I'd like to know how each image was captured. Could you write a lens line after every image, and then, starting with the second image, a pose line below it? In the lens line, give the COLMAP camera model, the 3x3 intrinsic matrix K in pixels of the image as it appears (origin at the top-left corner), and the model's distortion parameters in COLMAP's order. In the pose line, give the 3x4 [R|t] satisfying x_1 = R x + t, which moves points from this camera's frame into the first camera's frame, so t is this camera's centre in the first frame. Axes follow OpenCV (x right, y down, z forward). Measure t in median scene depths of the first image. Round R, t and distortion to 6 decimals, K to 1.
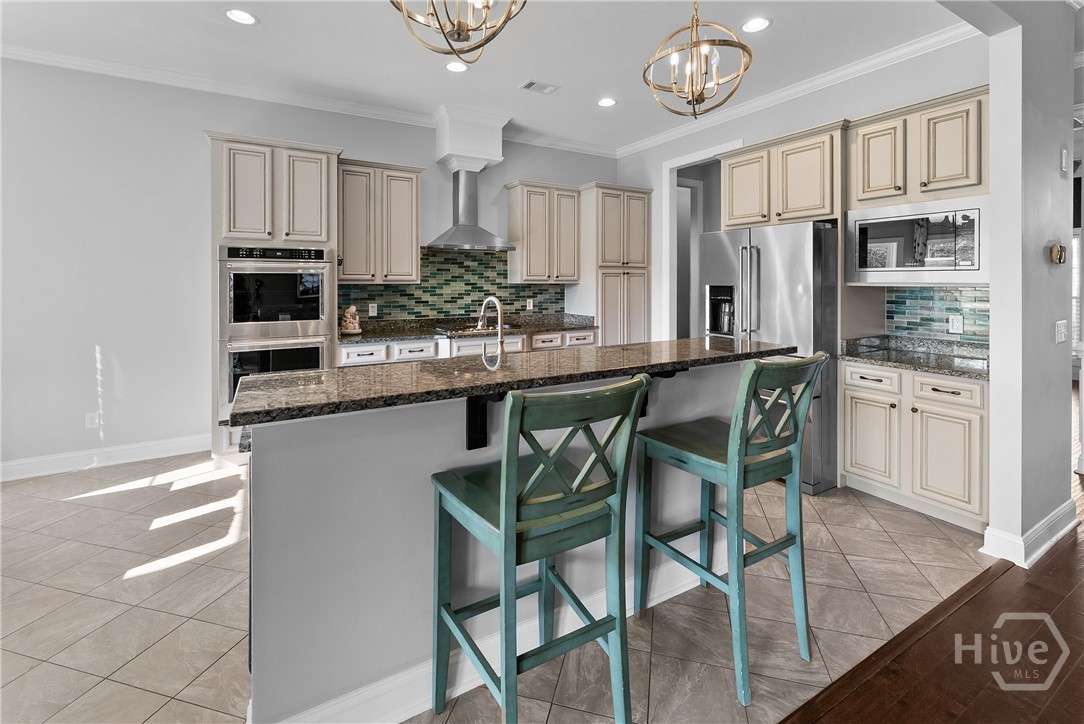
lens RADIAL K [[466.3, 0, 537.5], [0, 466.3, 280.6], [0, 0, 1]] dist [0.004524, -0.001264]
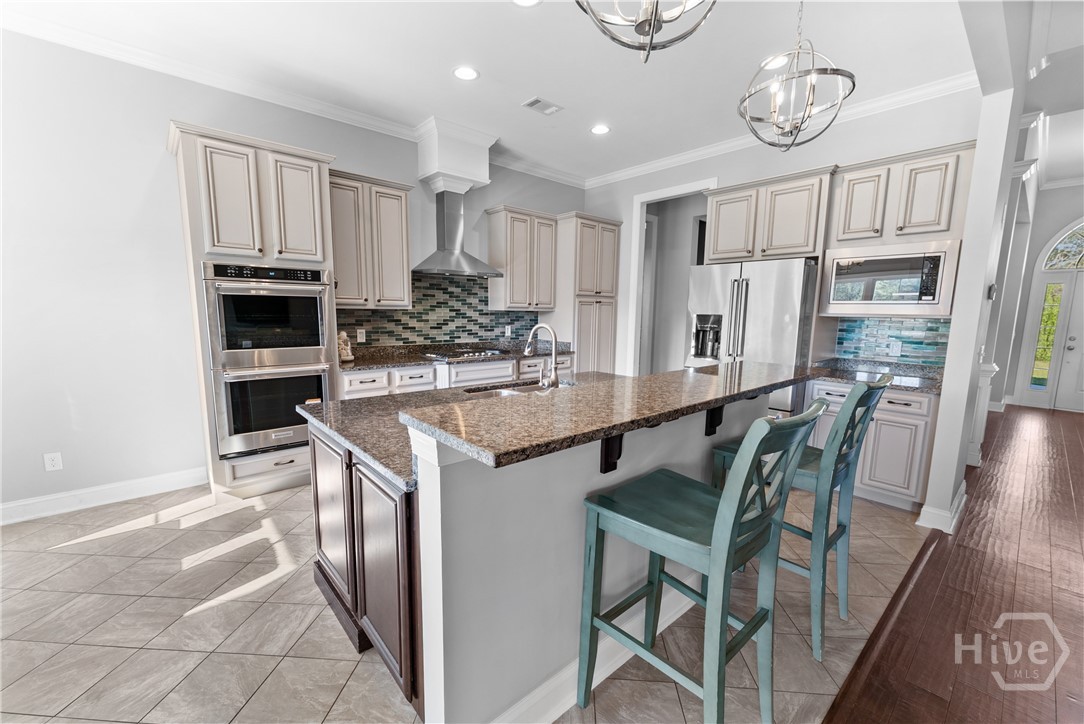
lens RADIAL K [[434.2, 0, 539.9], [0, 434.2, 367.5], [0, 0, 1]] dist [0.005140, 0.000591]
pose [[0.982227, -0.011486, 0.187347, -0.211072], [-0.013962, 0.990890, 0.133947, 0.002688], [-0.187179, -0.134182, 0.973118, 0.058056]]
